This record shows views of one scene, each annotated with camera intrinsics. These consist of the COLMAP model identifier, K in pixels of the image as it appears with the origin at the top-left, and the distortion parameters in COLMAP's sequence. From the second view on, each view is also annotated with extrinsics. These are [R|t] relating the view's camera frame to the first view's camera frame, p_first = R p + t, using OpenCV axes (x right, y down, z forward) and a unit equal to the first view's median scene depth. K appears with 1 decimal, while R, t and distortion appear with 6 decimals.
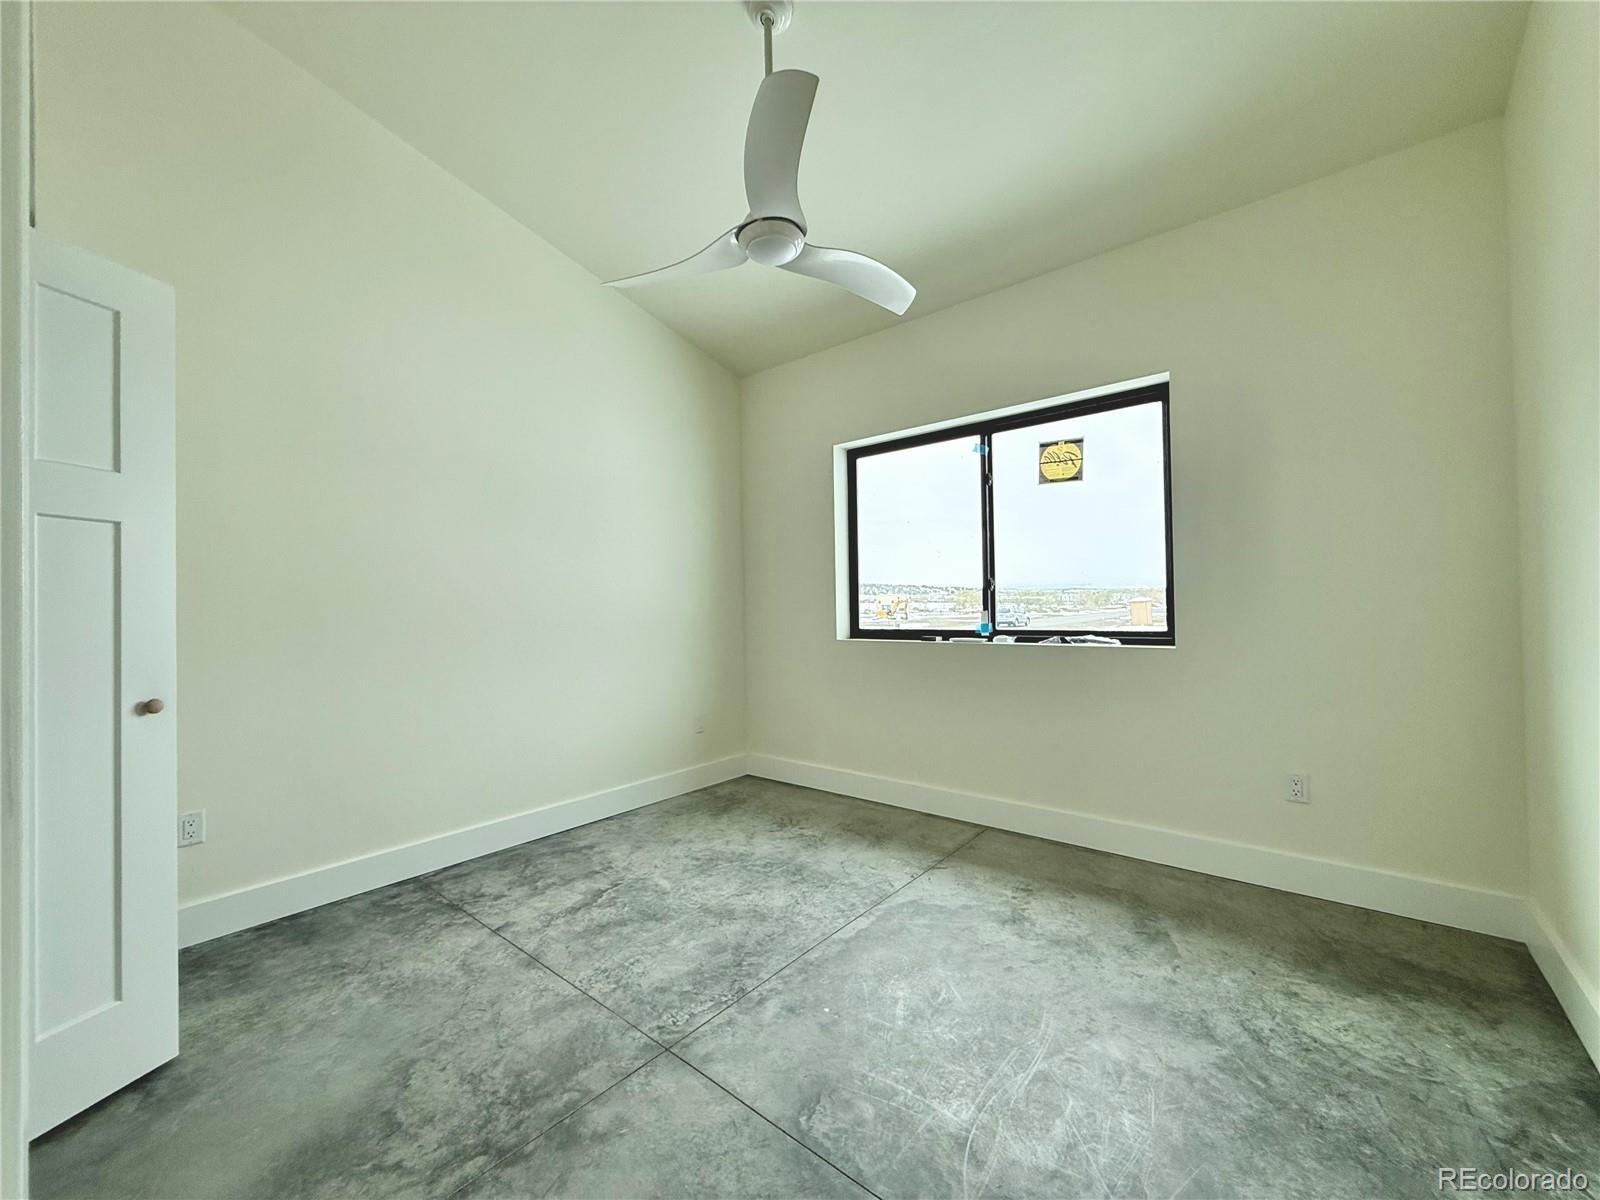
lens RADIAL K [[637.9, 0, 796.9], [0, 637.9, 600.7], [0, 0, 1]] dist [0.000754, 0.000270]
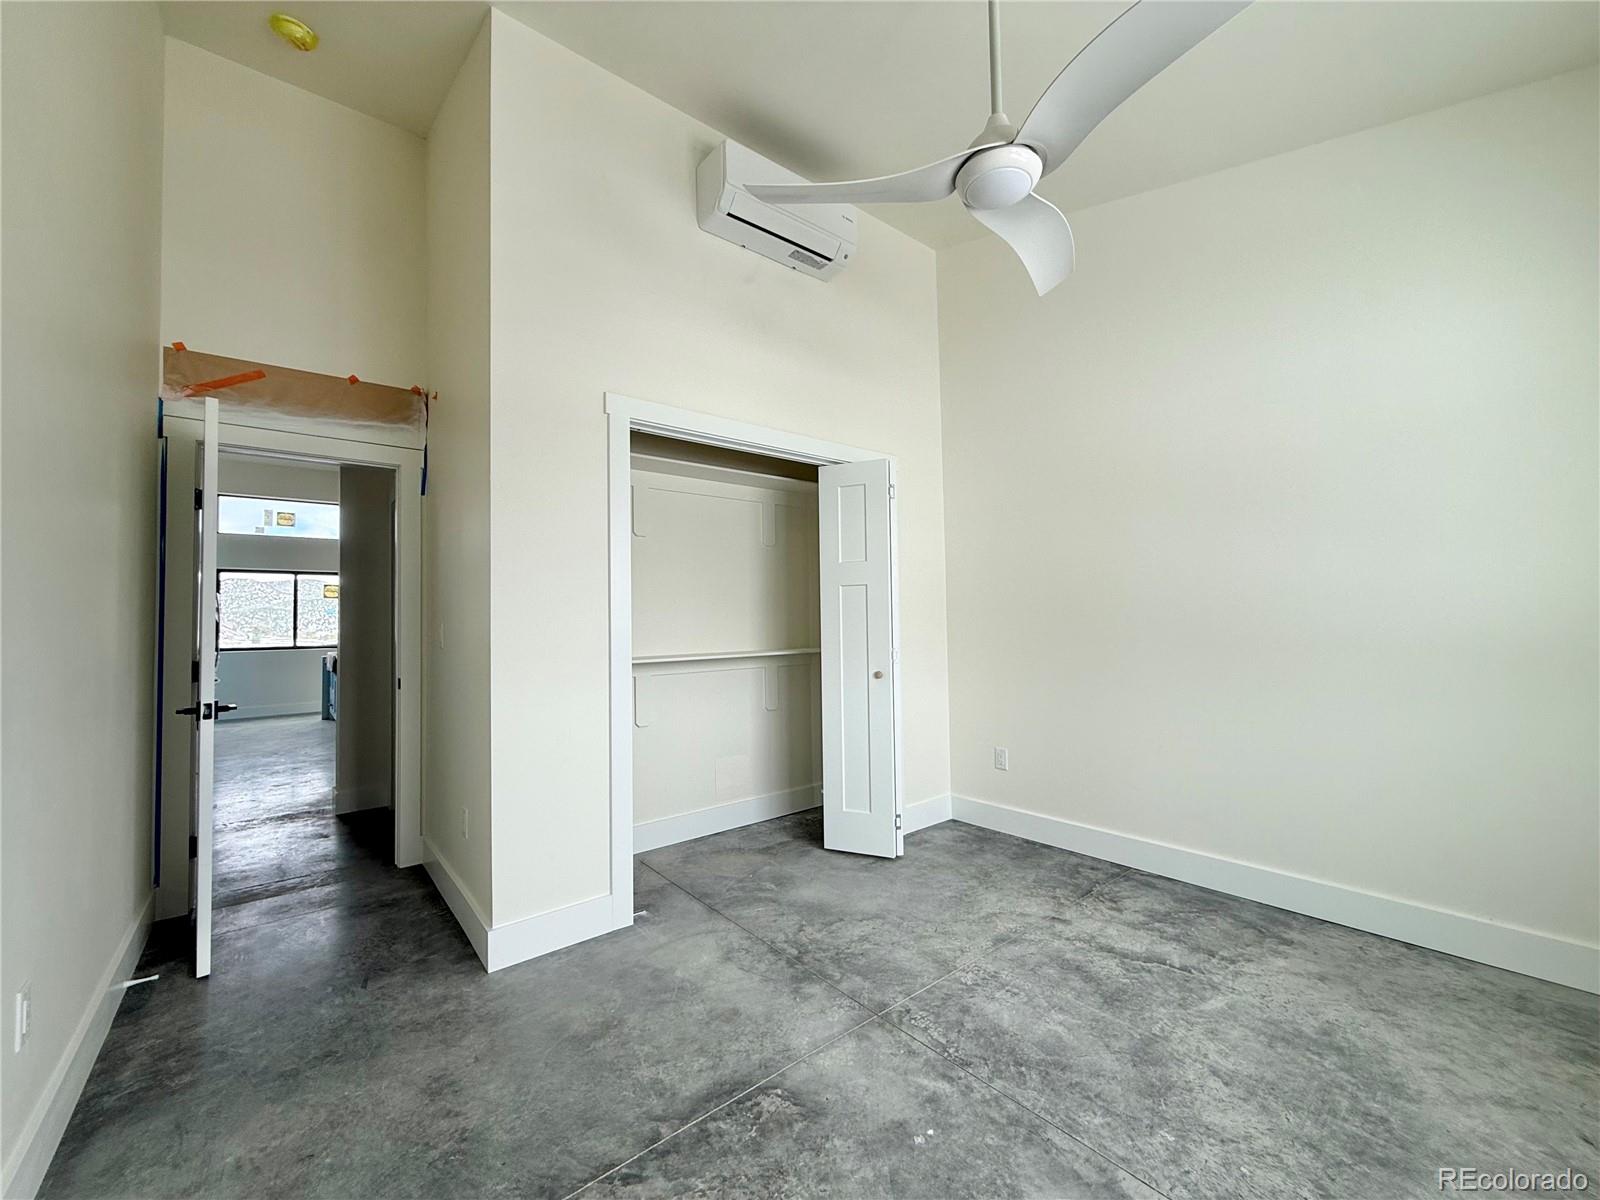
lens RADIAL K [[637.9, 0, 796.9], [0, 637.9, 600.7], [0, 0, 1]] dist [0.000754, 0.000270]
pose [[-0.197835, -0.013700, -0.980140, 0.676179], [0.034649, 0.999180, -0.020960, -0.023151], [0.979623, -0.038108, -0.197198, 0.769850]]
